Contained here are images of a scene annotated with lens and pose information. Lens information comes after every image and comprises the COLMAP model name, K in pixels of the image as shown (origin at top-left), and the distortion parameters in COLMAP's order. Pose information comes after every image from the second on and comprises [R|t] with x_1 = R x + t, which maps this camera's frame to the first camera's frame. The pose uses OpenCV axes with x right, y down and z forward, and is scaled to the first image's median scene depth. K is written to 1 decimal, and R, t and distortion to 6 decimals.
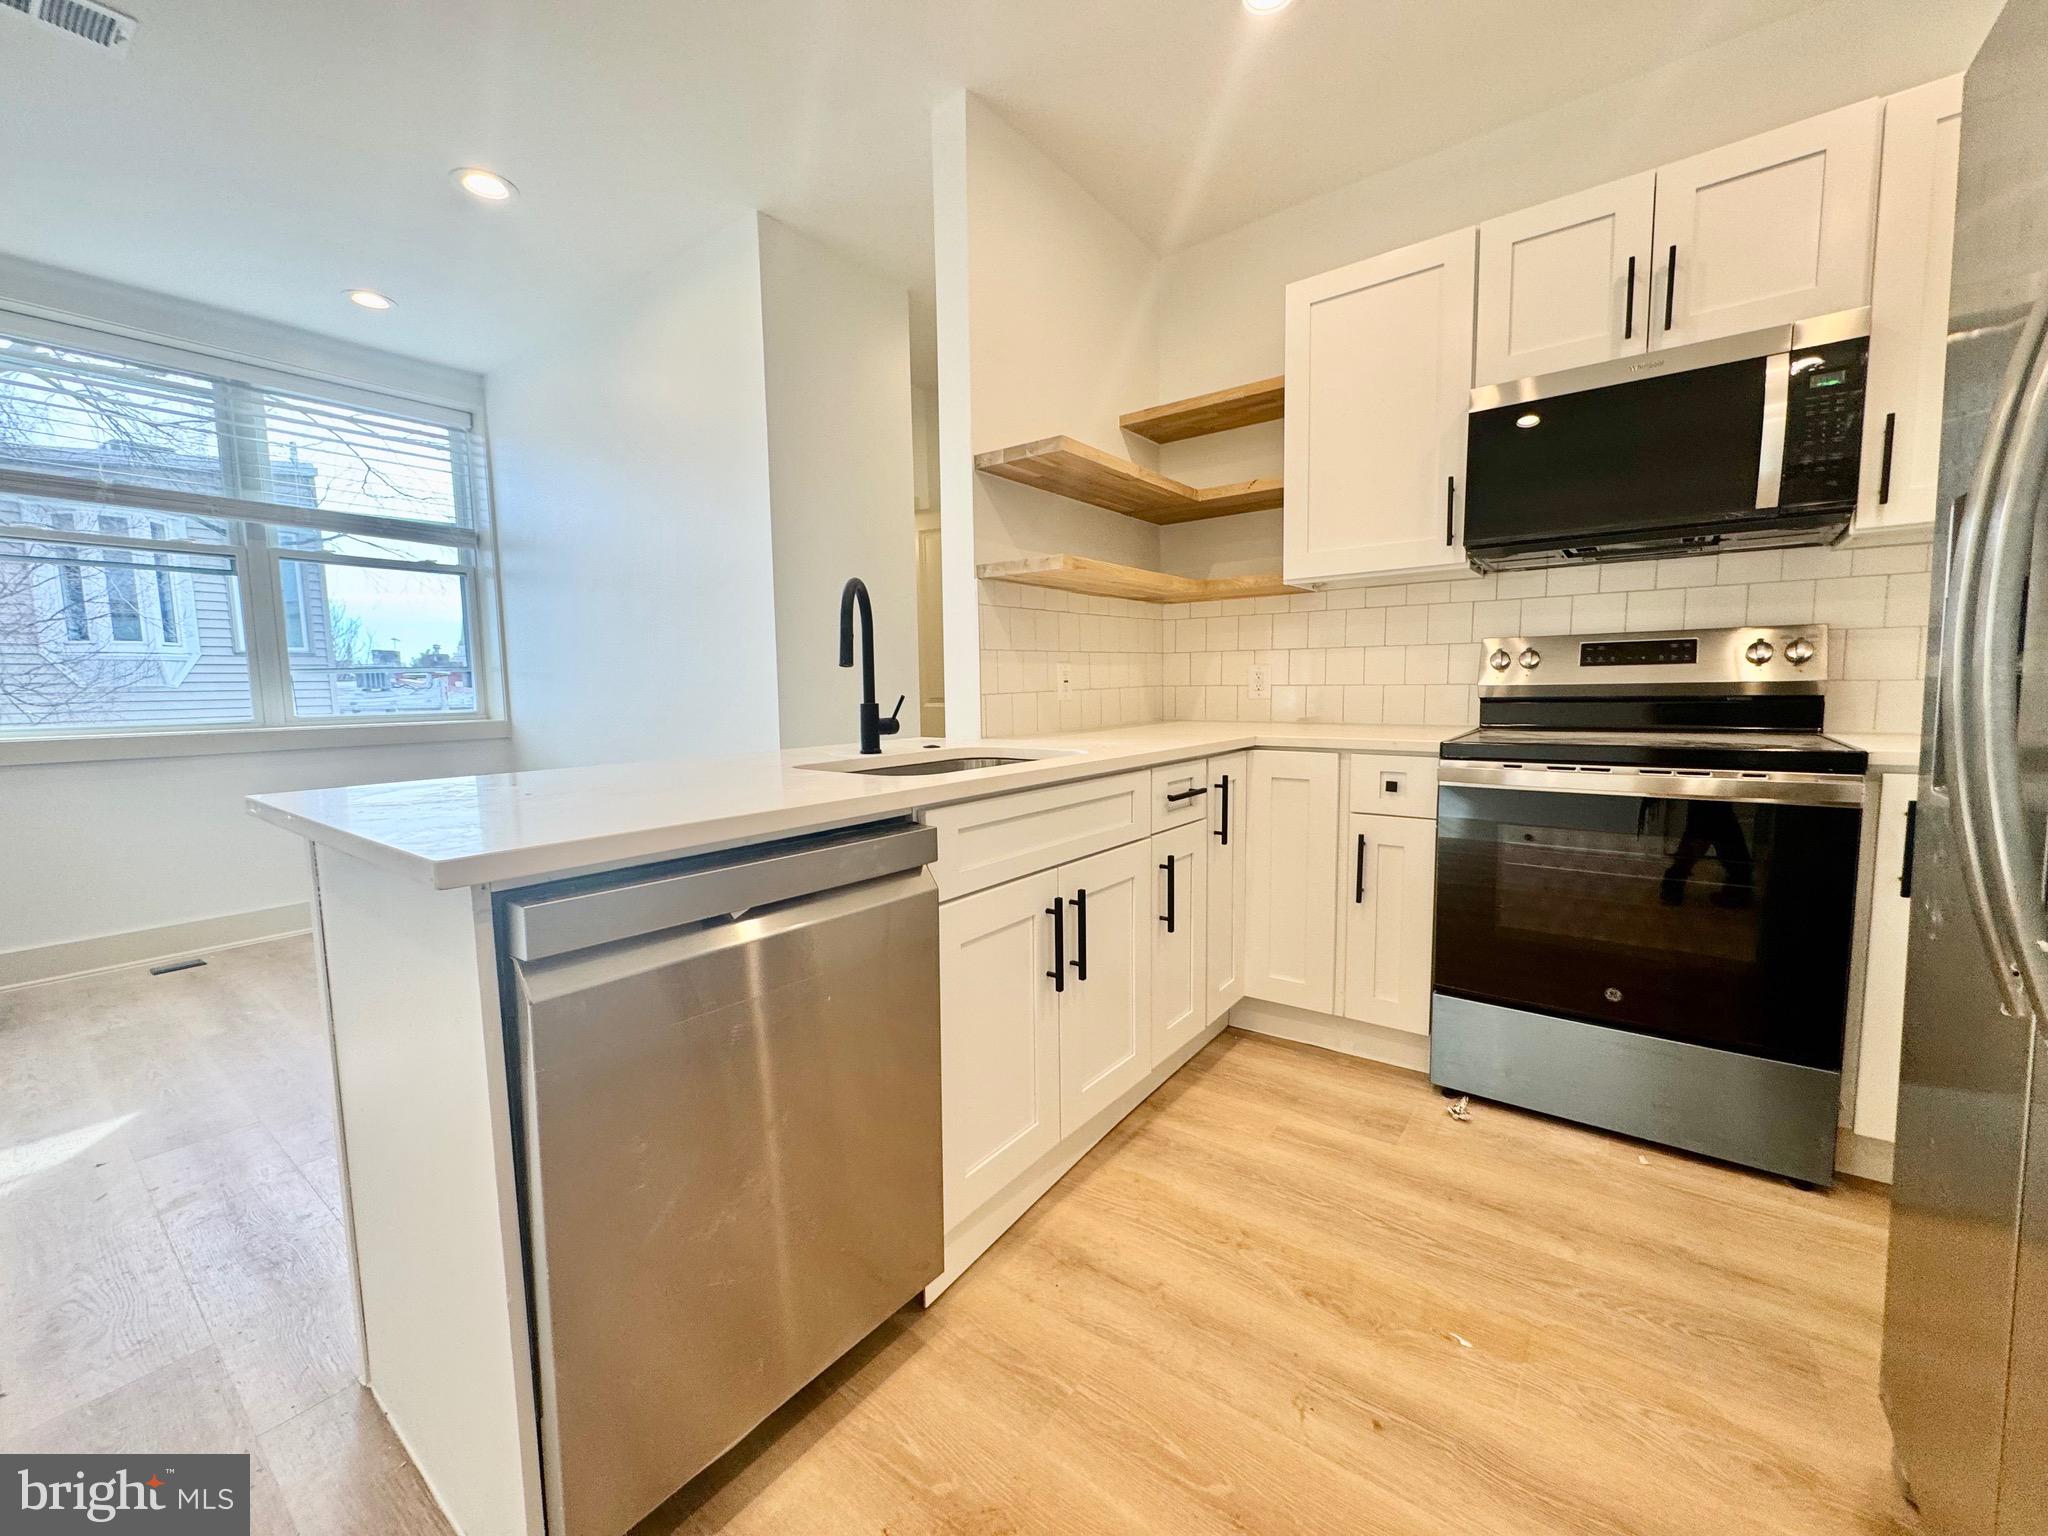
lens RADIAL K [[808.4, 0, 1025.2], [0, 808.4, 765.6], [0, 0, 1]] dist [-0.005997, -0.000060]
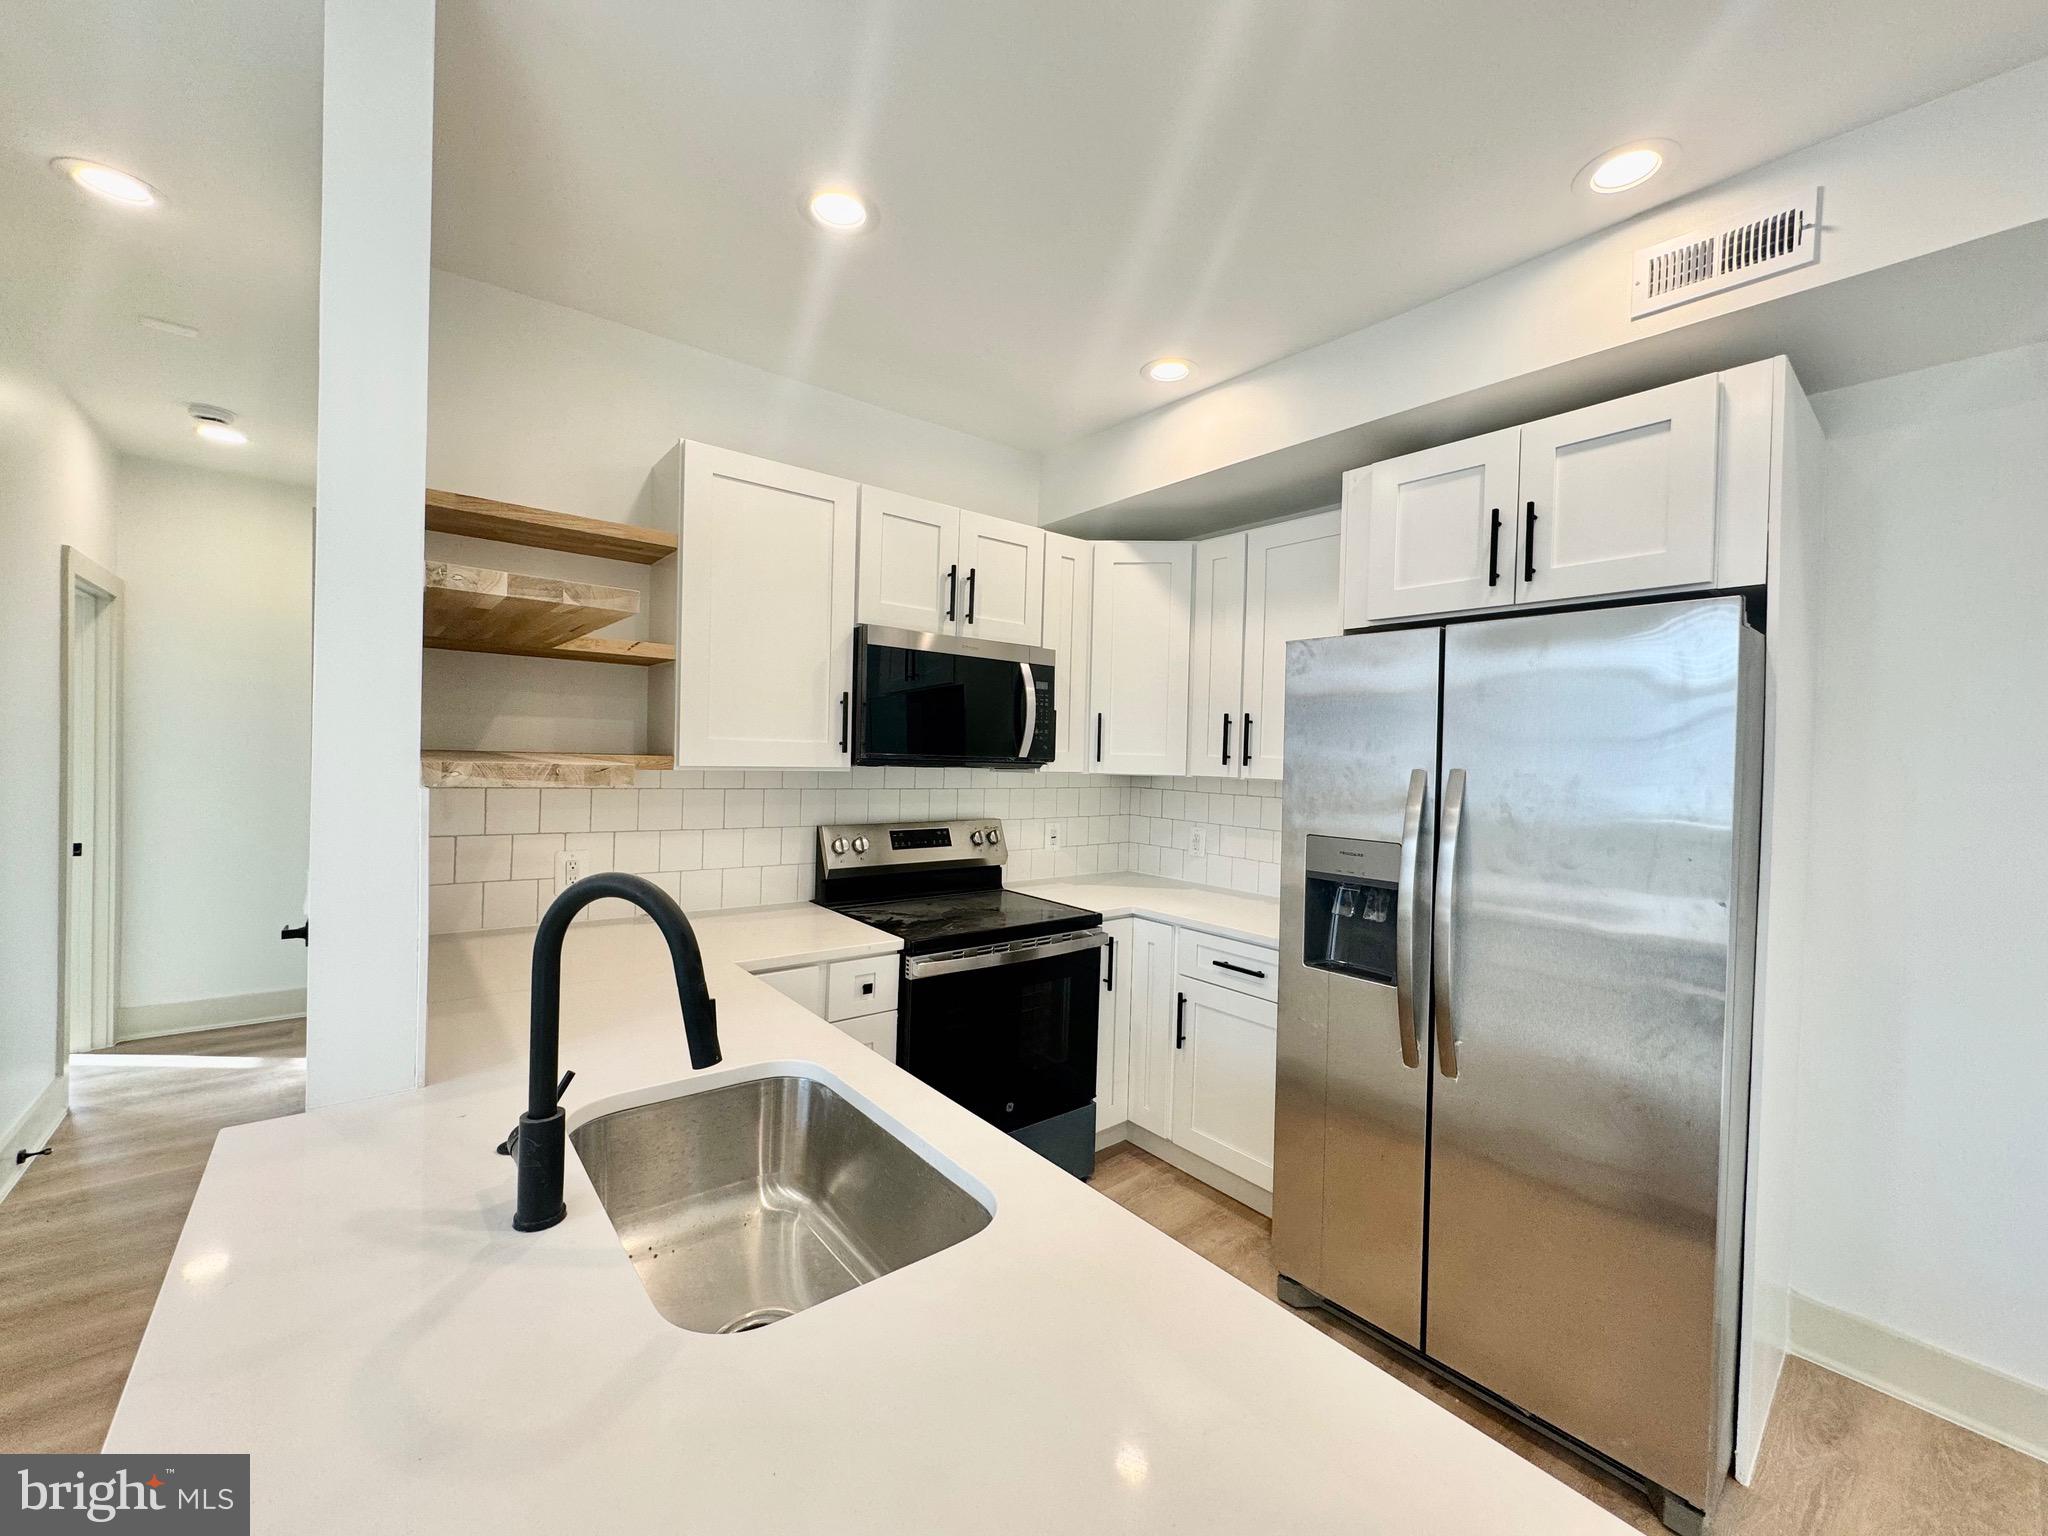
lens RADIAL K [[808.4, 0, 1025.2], [0, 808.4, 765.6], [0, 0, 1]] dist [-0.005997, -0.000060]
pose [[0.226829, 0.010388, 0.973879, -0.516391], [0.062126, 0.997752, -0.025112, -0.219822], [-0.971951, 0.066199, 0.225673, 0.527613]]
